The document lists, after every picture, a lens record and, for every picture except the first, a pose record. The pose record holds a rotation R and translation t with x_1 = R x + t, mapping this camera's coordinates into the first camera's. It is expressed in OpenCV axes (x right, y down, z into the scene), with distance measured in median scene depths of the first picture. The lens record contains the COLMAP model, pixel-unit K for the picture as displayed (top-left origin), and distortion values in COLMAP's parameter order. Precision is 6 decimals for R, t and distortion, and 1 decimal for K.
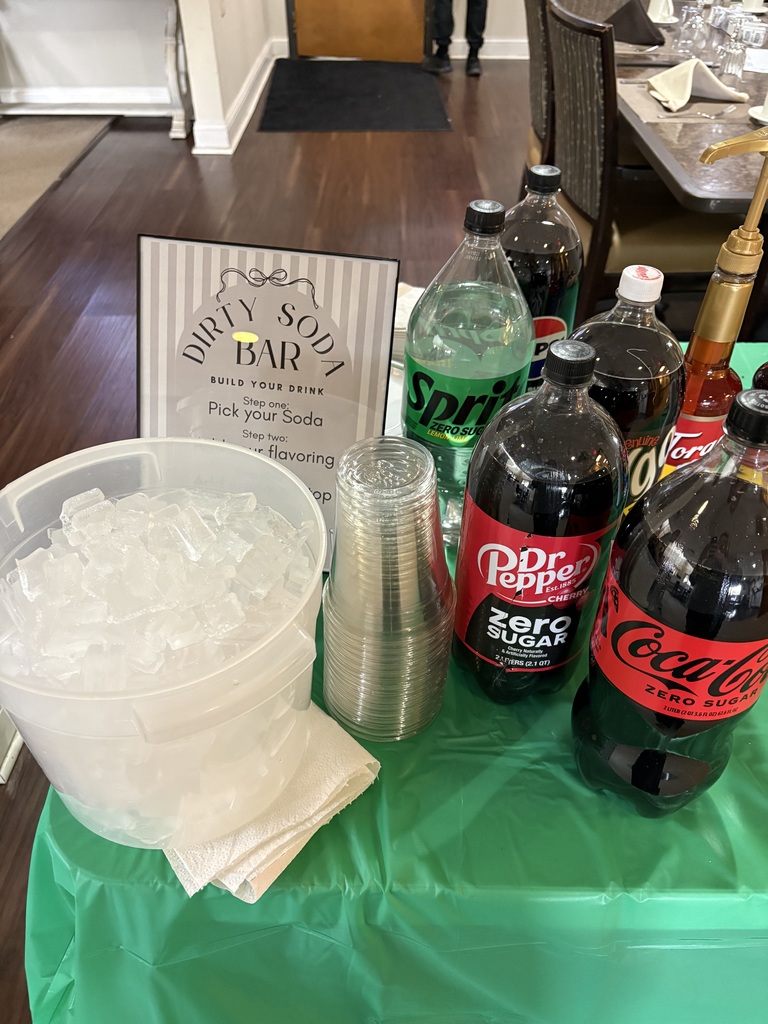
lens RADIAL K [[770.7, 0, 391.0], [0, 770.7, 511.2], [0, 0, 1]] dist [0.041960, -0.041851]
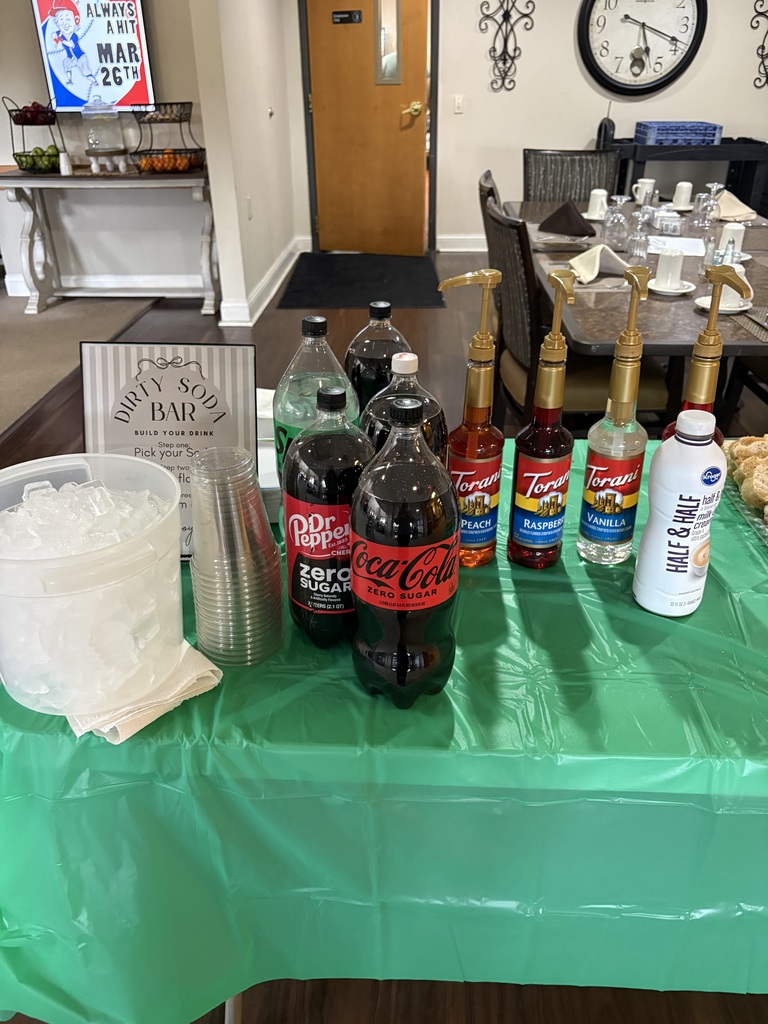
lens RADIAL K [[770.7, 0, 389.4], [0, 770.7, 520.7], [0, 0, 1]] dist [0.041960, -0.041851]
pose [[0.998957, 0.007149, -0.045096, 0.350406], [-0.015820, 0.980678, -0.194990, 0.313819], [0.042831, 0.195500, 0.979768, -0.453847]]
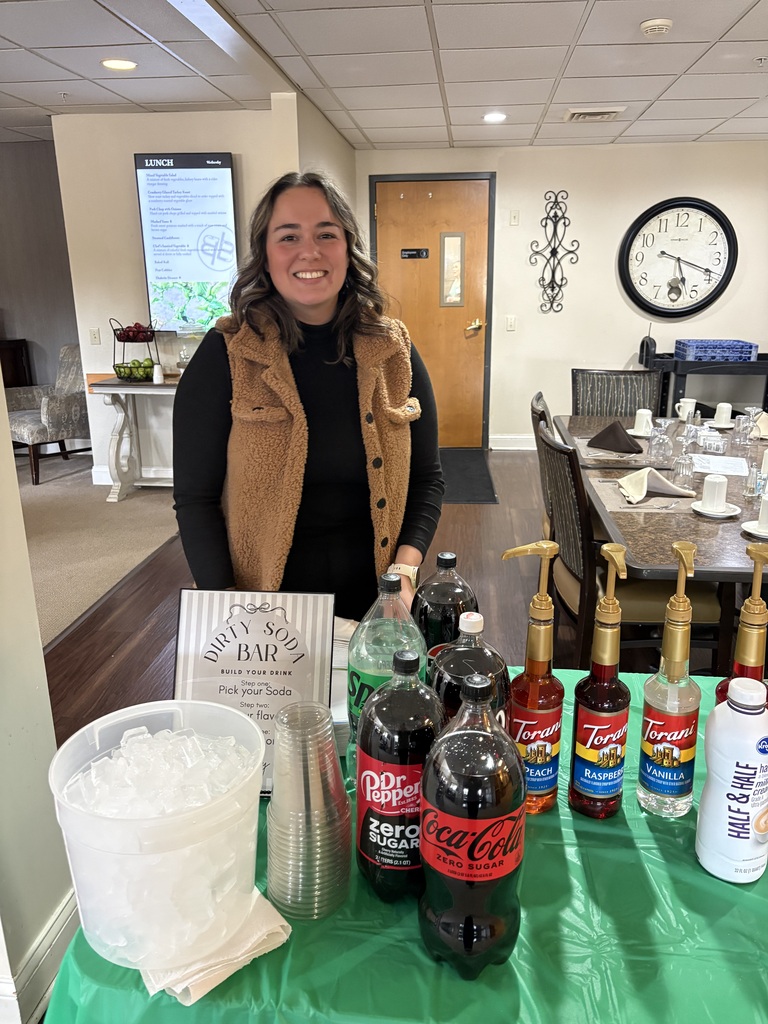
lens RADIAL K [[770.7, 0, 396.6], [0, 770.7, 518.4], [0, 0, 1]] dist [0.041960, -0.041851]
pose [[0.994566, 0.019523, -0.102262, 0.314910], [-0.059725, 0.911541, -0.406848, 0.196387], [0.085274, 0.410745, 0.907754, -0.646476]]
